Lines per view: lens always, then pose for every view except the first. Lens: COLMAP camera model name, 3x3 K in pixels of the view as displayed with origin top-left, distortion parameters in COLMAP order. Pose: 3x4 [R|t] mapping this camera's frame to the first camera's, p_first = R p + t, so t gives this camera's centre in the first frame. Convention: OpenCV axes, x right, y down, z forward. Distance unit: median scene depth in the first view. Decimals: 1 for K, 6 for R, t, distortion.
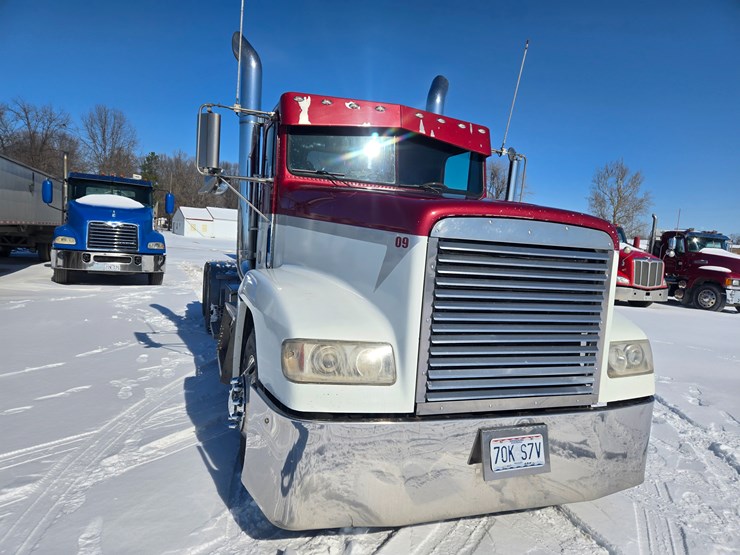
lens RADIAL K [[491.4, 0, 369.4], [0, 491.4, 282.8], [0, 0, 1]] dist [0.083982, -0.060082]
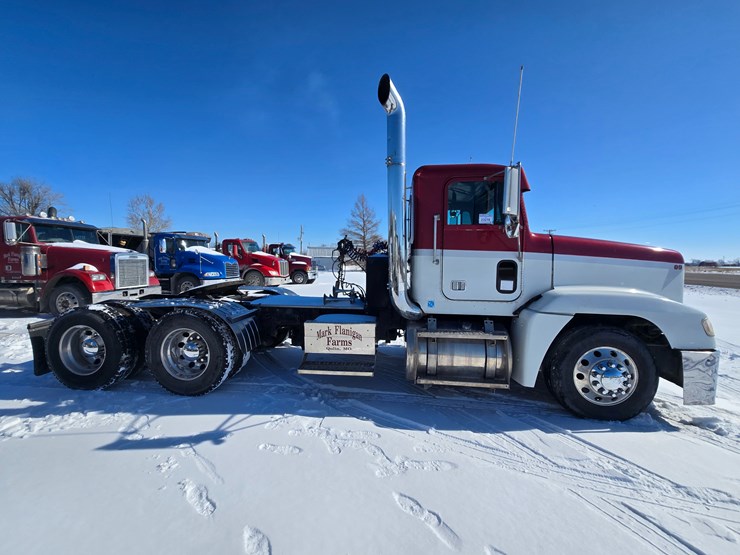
lens RADIAL K [[301.9, 0, 367.0], [0, 301.9, 275.0], [0, 0, 1]] dist [0.001066, 0.000752]
pose [[0.444182, -0.109489, 0.889221, -0.343251], [0.098947, 0.992428, 0.072771, -0.054021], [-0.890456, 0.055662, 0.451652, 0.302546]]
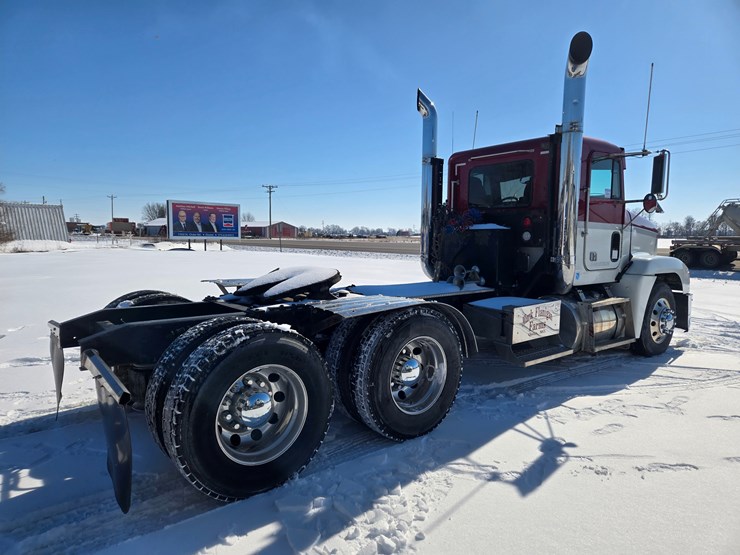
lens RADIAL K [[493.1, 0, 362.6], [0, 493.1, 287.9], [0, 0, 1]] dist [0.086041, -0.062450]
pose [[-0.309224, -0.177666, 0.934246, -0.439119], [0.052155, 0.977747, 0.203201, -0.092991], [-0.949558, 0.111560, -0.293077, 0.682536]]
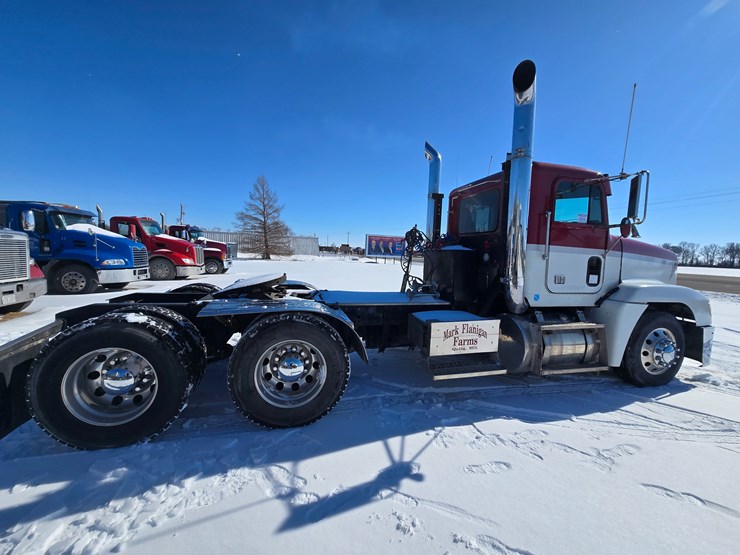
lens RADIAL K [[301.6, 0, 366.6], [0, 301.6, 277.2], [0, 0, 1]] dist [0.000951, 0.000096]
pose [[0.101012, -0.150663, 0.983411, -0.367236], [0.057186, 0.987712, 0.145448, -0.070822], [-0.993240, 0.041546, 0.108387, 0.496132]]
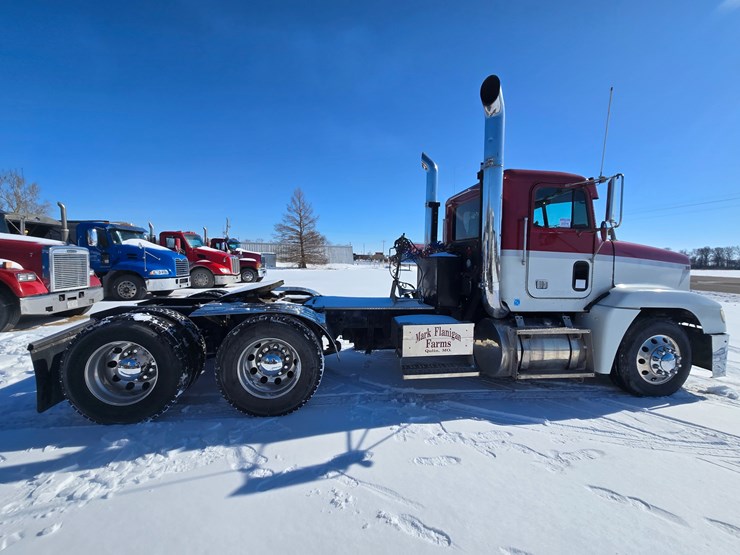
lens RADIAL K [[301.6, 0, 366.6], [0, 301.6, 277.2], [0, 0, 1]] dist [0.000951, 0.000096]
pose [[0.219697, -0.126463, 0.967337, -0.380268], [0.079920, 0.990563, 0.111348, -0.068651], [-0.972289, 0.052847, 0.227731, 0.443371]]
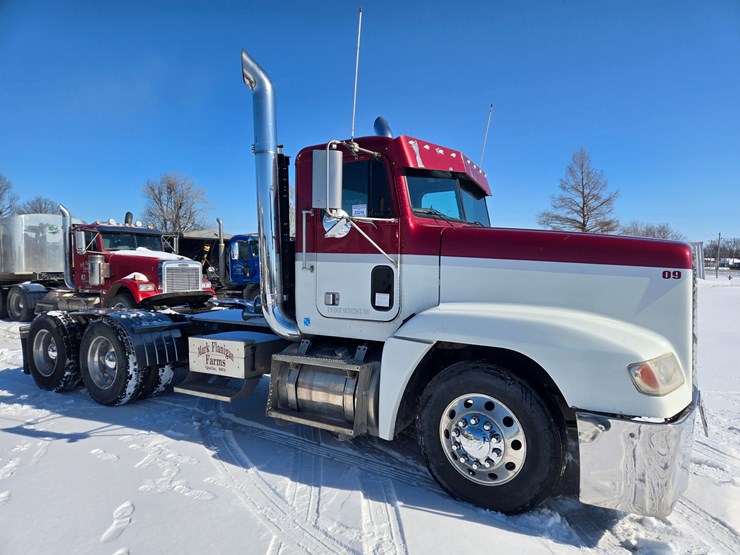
lens RADIAL K [[490.3, 0, 373.2], [0, 490.3, 284.1], [0, 0, 1]] dist [0.085796, -0.059599]
pose [[0.800644, -0.092338, 0.591983, -0.248586], [0.107715, 0.994137, 0.009384, -0.028234], [-0.589379, 0.056252, 0.805896, 0.069373]]
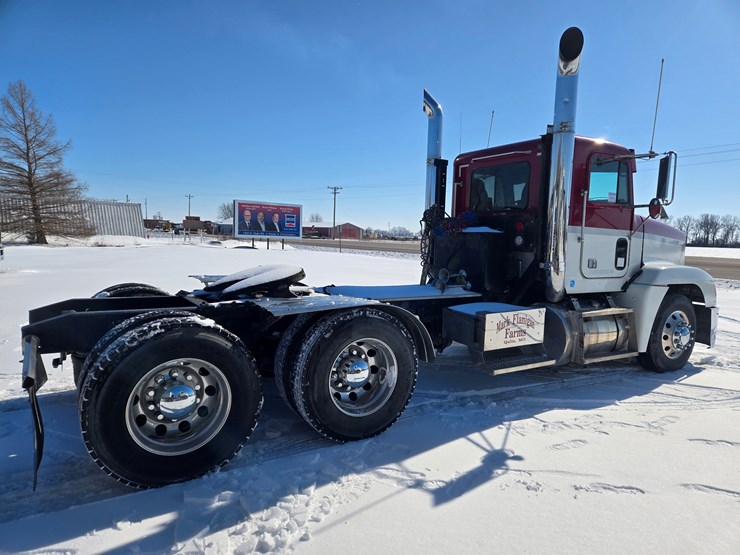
lens RADIAL K [[492.5, 0, 372.2], [0, 492.5, 288.5], [0, 0, 1]] dist [0.084299, -0.061558]
pose [[-0.196003, -0.184044, 0.963177, -0.455612], [0.040955, 0.979836, 0.195562, -0.088623], [-0.979748, 0.077778, -0.184513, 0.615265]]
